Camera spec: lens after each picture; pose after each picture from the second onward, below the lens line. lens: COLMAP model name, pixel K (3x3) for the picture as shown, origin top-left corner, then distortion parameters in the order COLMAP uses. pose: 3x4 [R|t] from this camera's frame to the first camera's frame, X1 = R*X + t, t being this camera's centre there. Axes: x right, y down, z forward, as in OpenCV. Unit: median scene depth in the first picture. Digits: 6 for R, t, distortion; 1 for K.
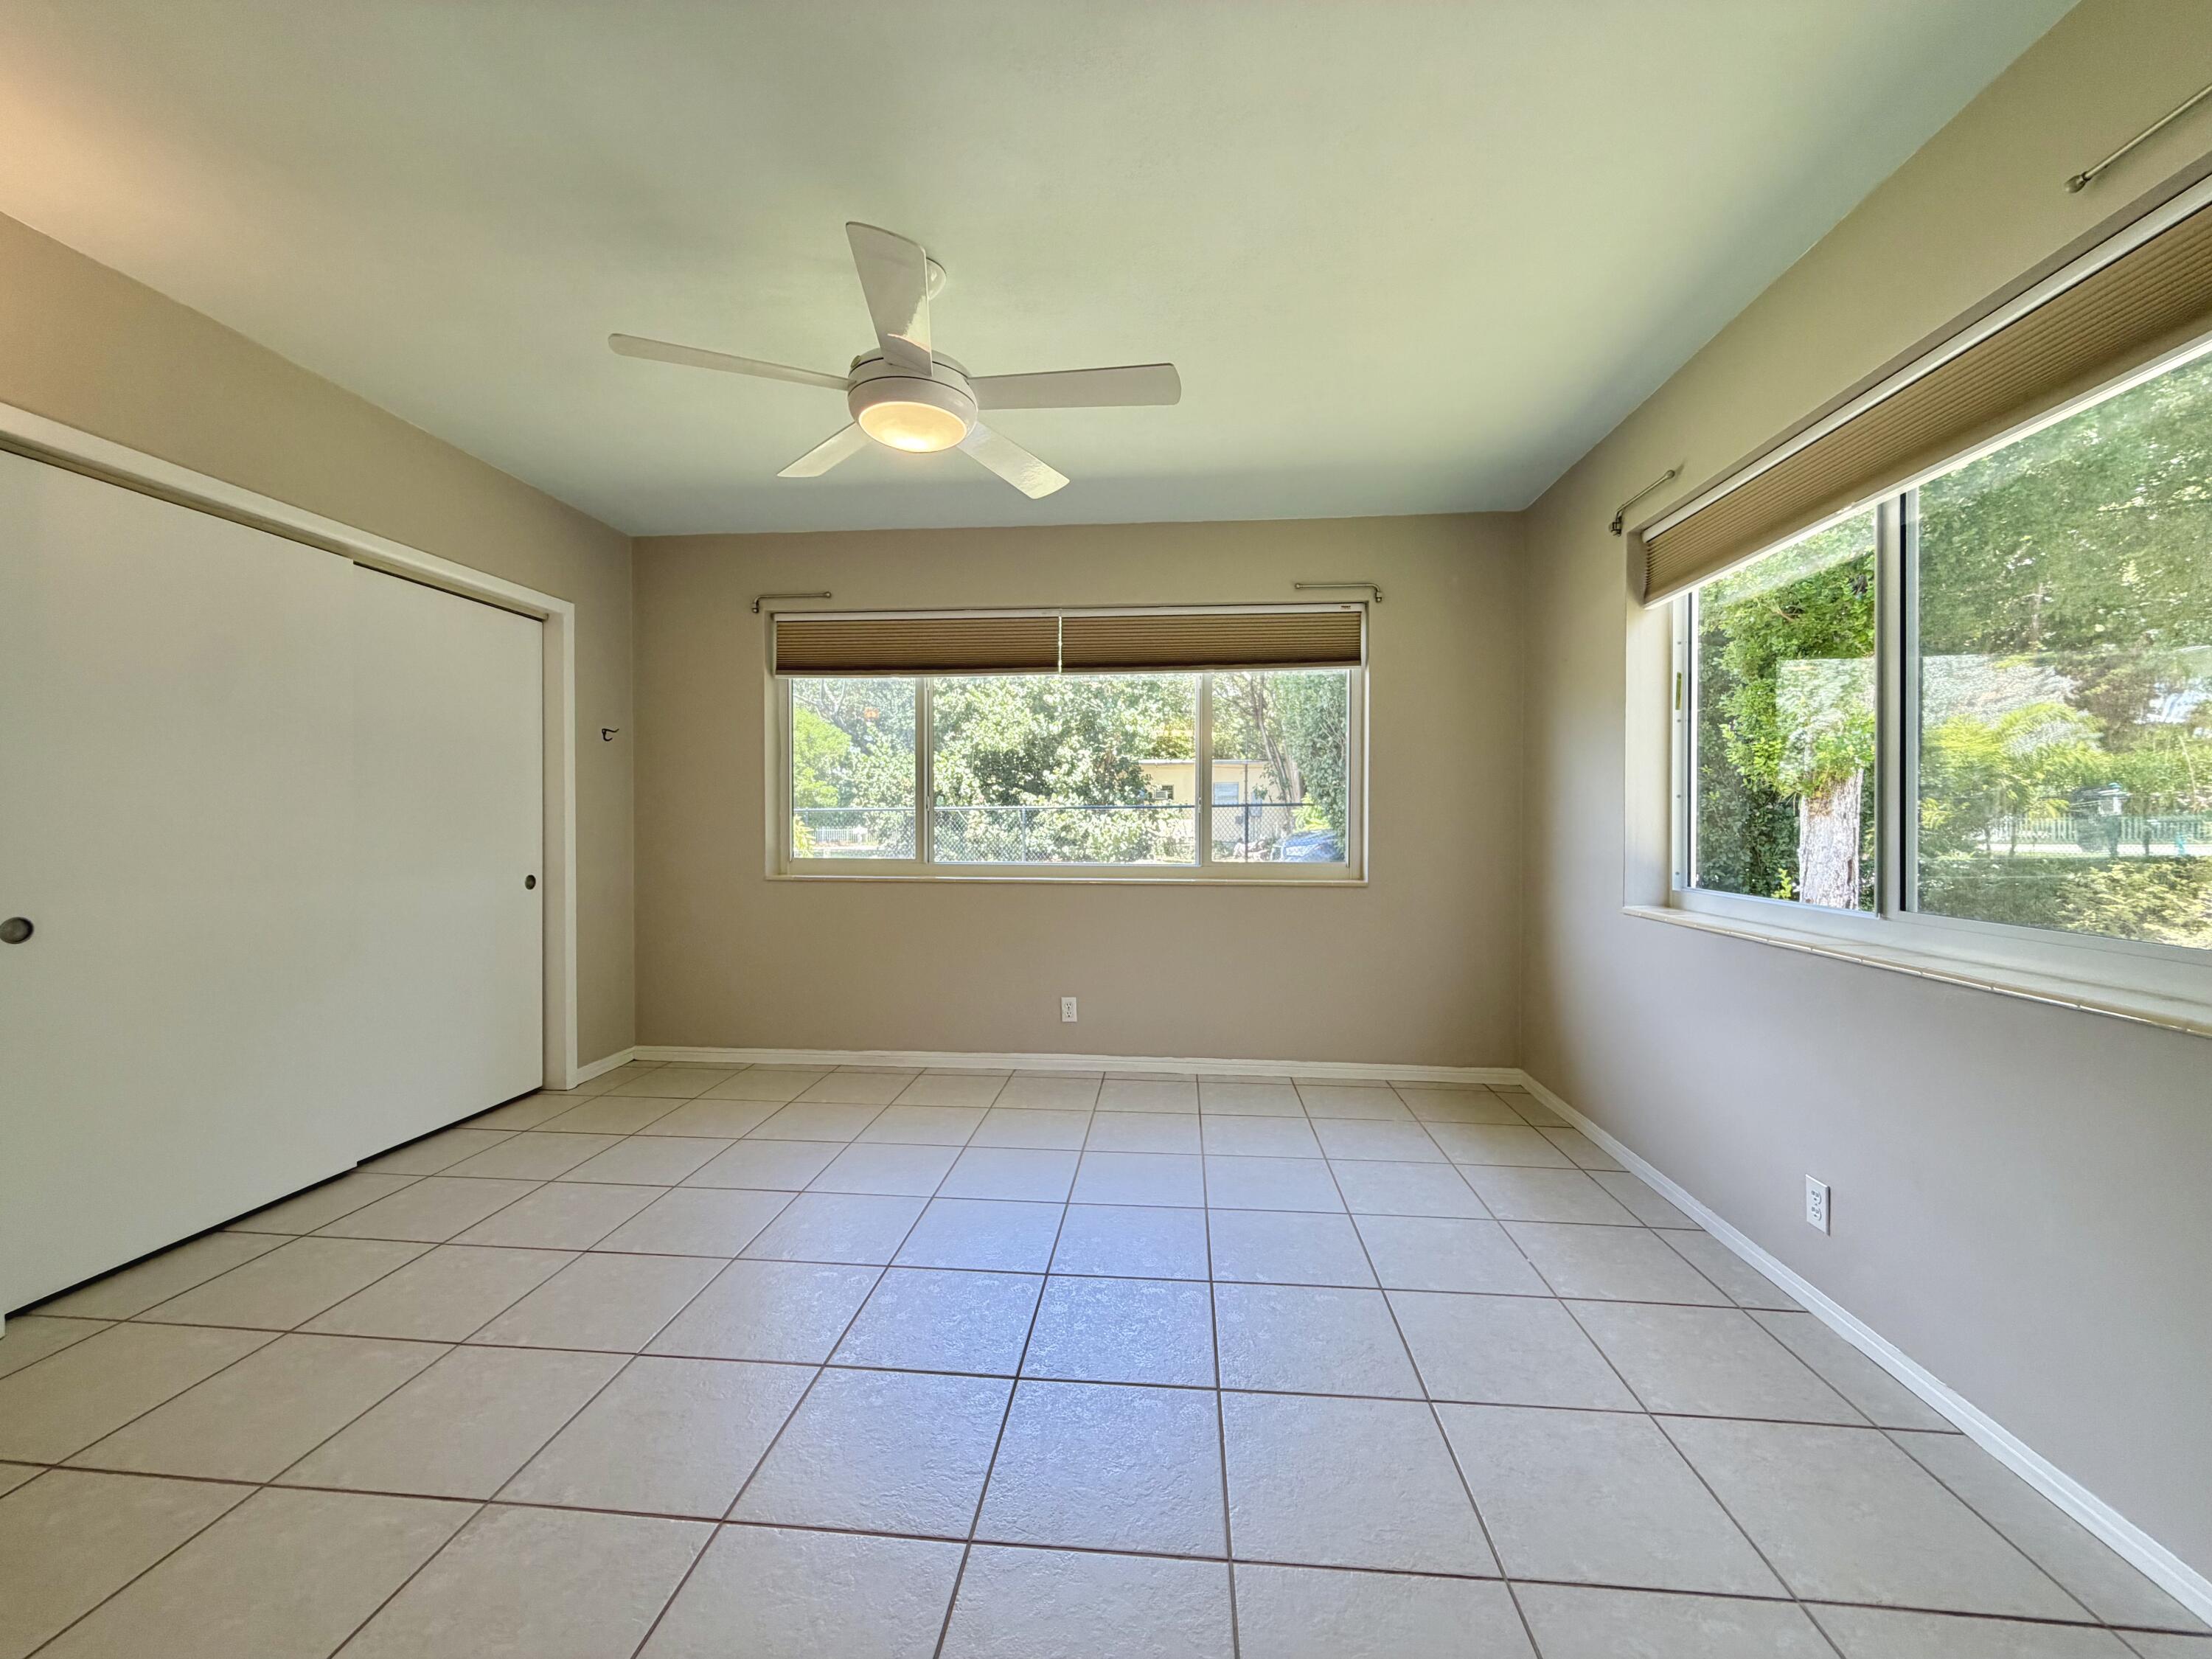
lens RADIAL K [[885.3, 0, 1100.6], [0, 885.3, 827.0], [0, 0, 1]] dist [0.000851, -0.000430]
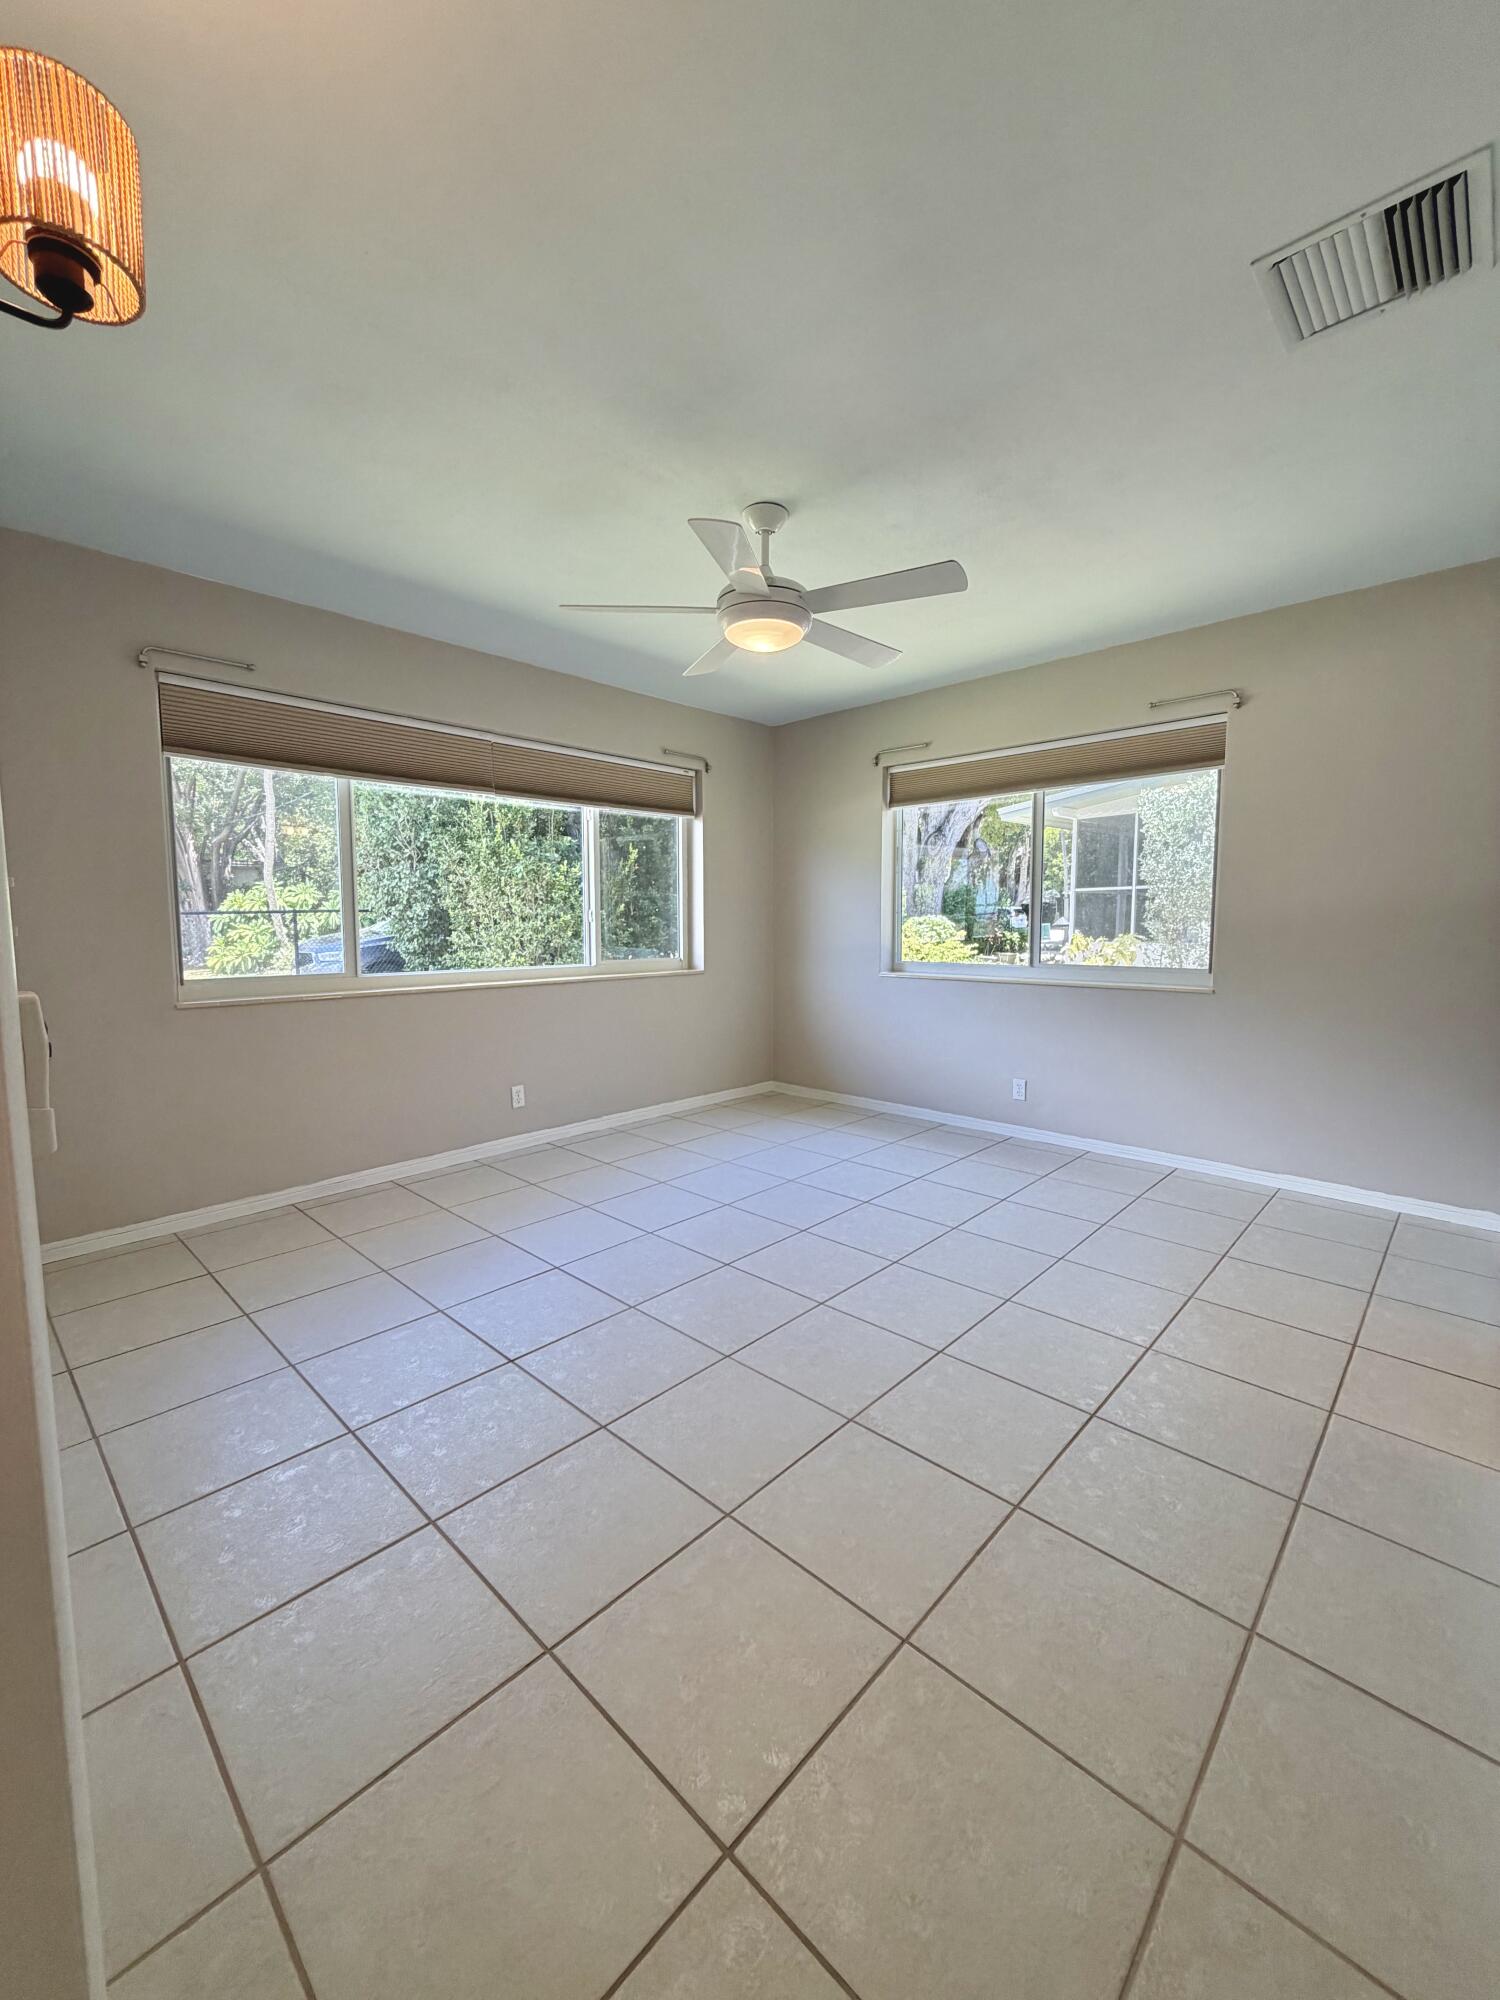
lens RADIAL K [[800.5, 0, 749.0], [0, 800.5, 995.1], [0, 0, 1]] dist [0.000851, -0.000430]
pose [[0.613278, -0.077644, 0.786041, -0.660488], [0.013502, 0.996042, 0.087854, -0.010194], [-0.789752, -0.043266, 0.611899, 0.143509]]
